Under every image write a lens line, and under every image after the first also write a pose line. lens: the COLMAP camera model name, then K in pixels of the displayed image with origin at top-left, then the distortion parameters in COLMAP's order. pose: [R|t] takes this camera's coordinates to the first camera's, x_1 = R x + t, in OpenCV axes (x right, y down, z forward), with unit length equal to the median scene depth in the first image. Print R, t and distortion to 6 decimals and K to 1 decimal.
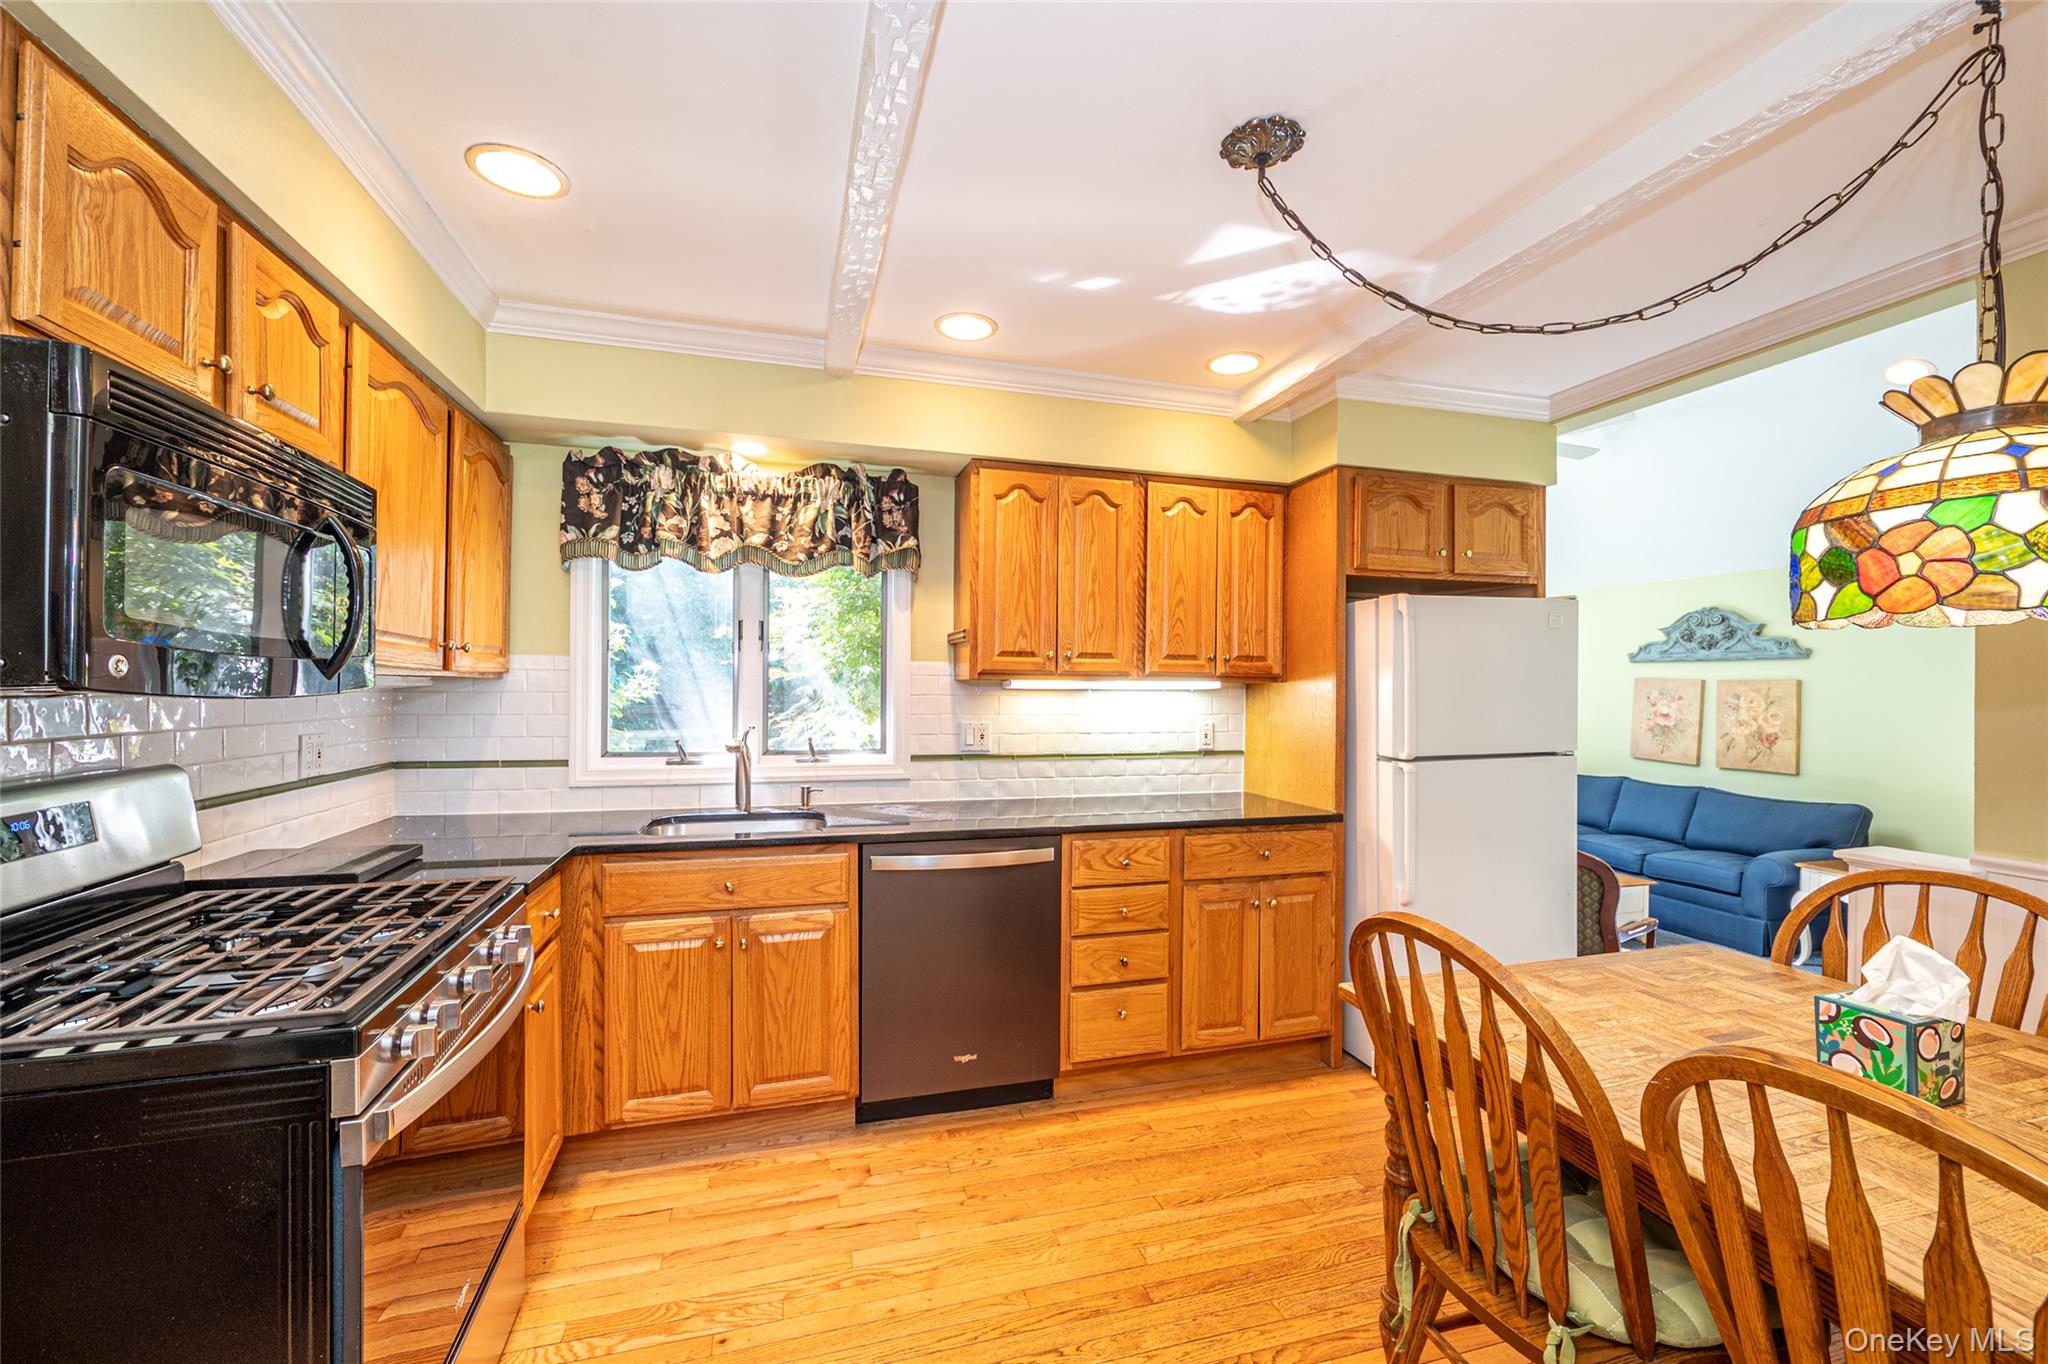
lens RADIAL K [[836.9, 0, 1029.6], [0, 836.9, 686.7], [0, 0, 1]] dist [0.010329, -0.000522]
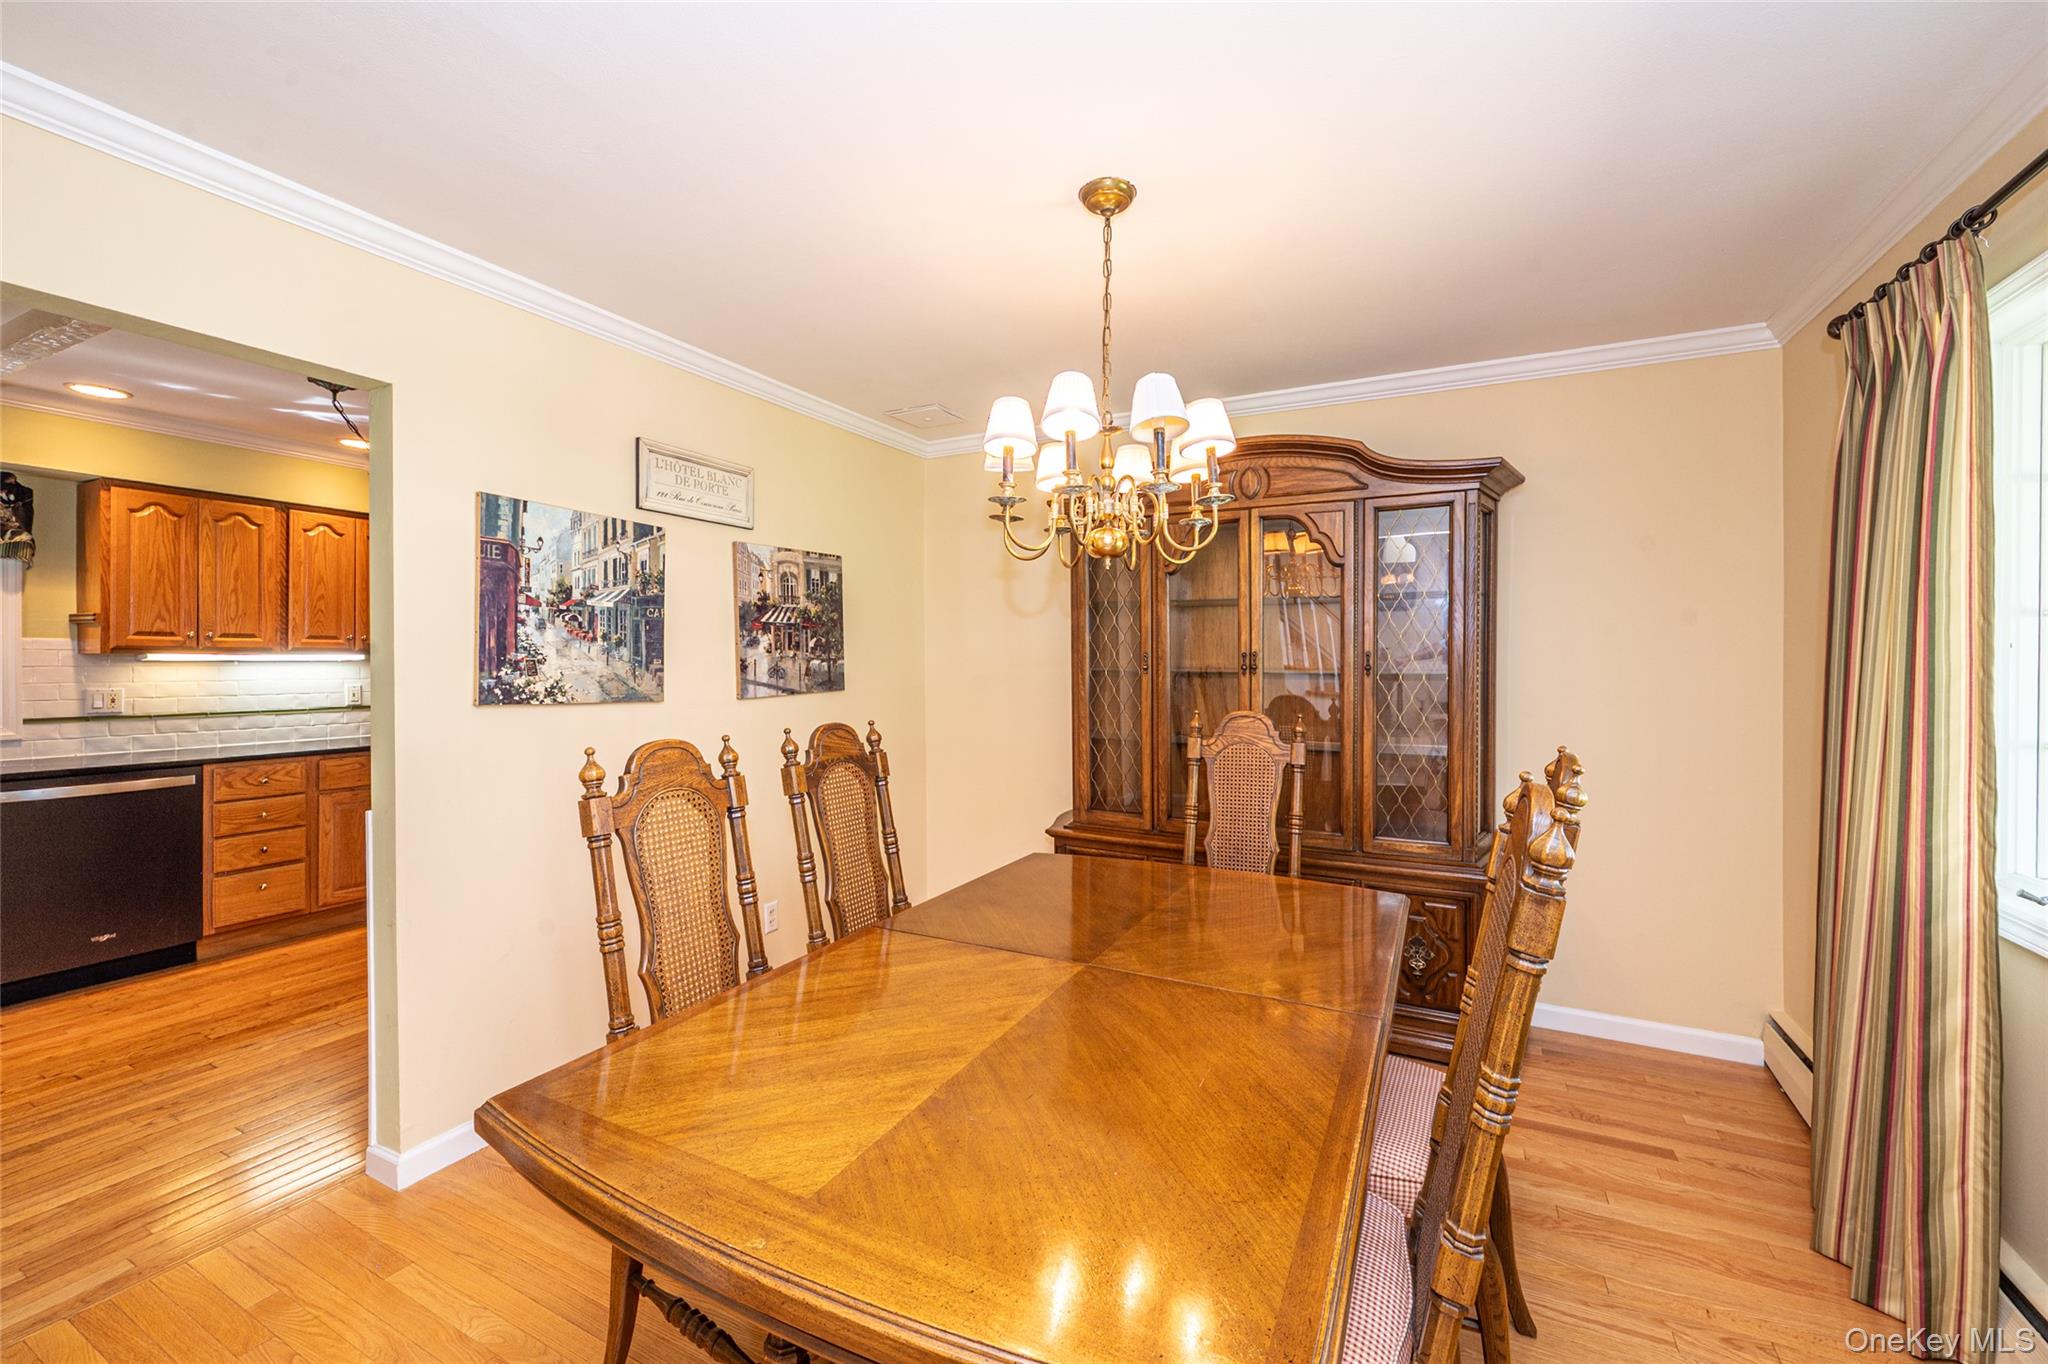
lens RADIAL K [[836.9, 0, 994.2], [0, 836.9, 661.8], [0, 0, 1]] dist [0.010329, -0.000522]
pose [[0.711156, -0.006779, 0.703002, -0.010612], [0.004085, 0.999976, 0.005511, 0.002521], [-0.703023, -0.001047, 0.711167, -0.832423]]
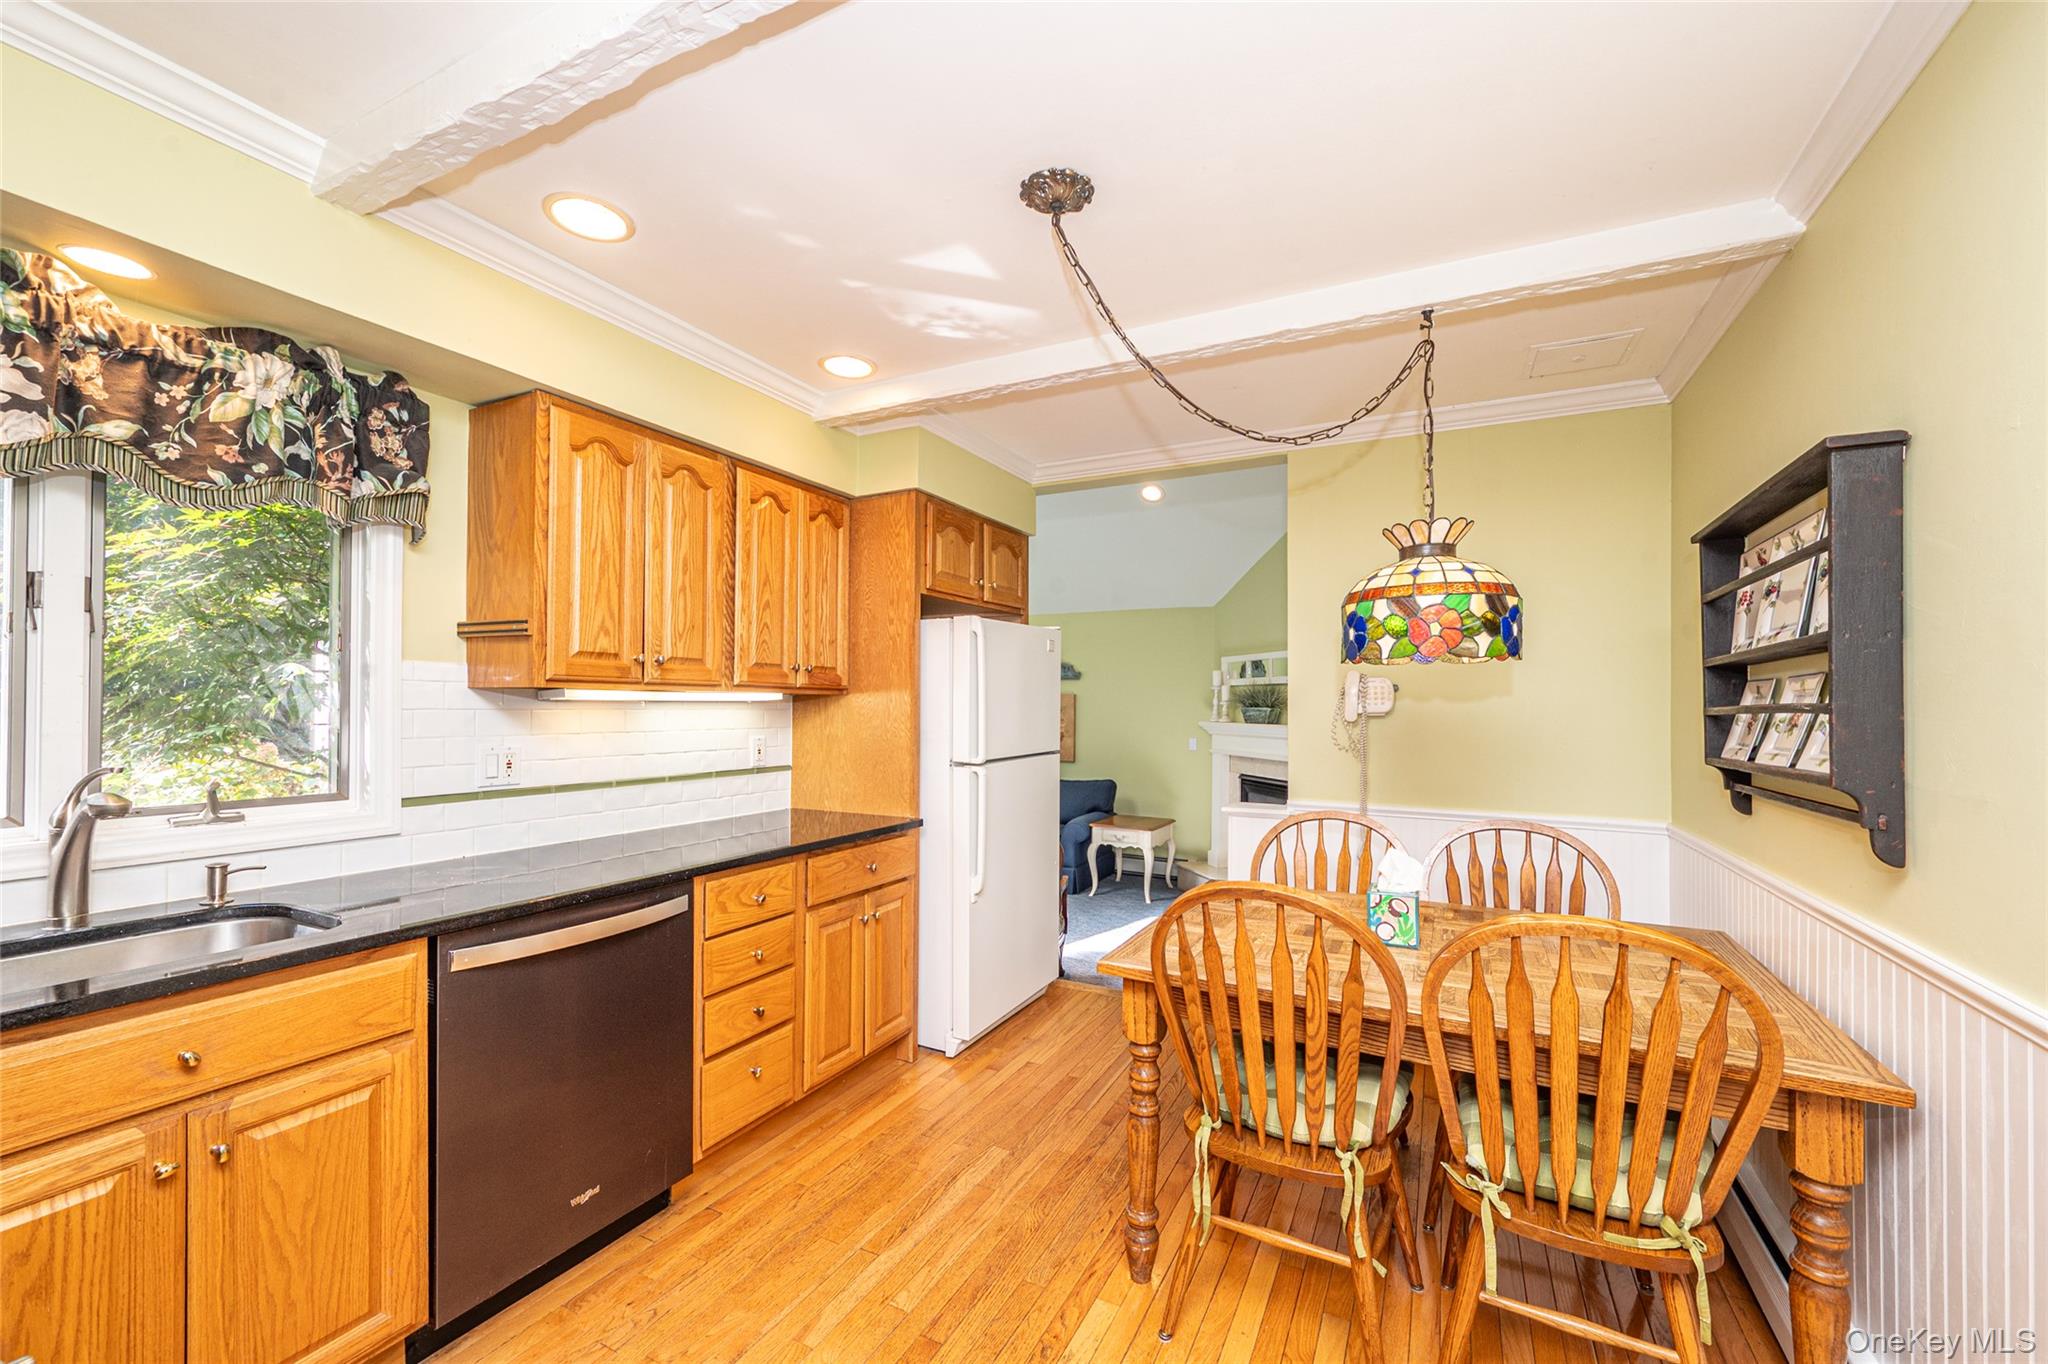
lens RADIAL K [[836.9, 0, 1041.1], [0, 836.9, 694.4], [0, 0, 1]] dist [0.010329, -0.000522]
pose [[0.684545, 0.006126, 0.728945, -0.301592], [-0.002508, 0.999979, -0.006048, 0.000486], [-0.728967, 0.002312, 0.684545, 0.166239]]
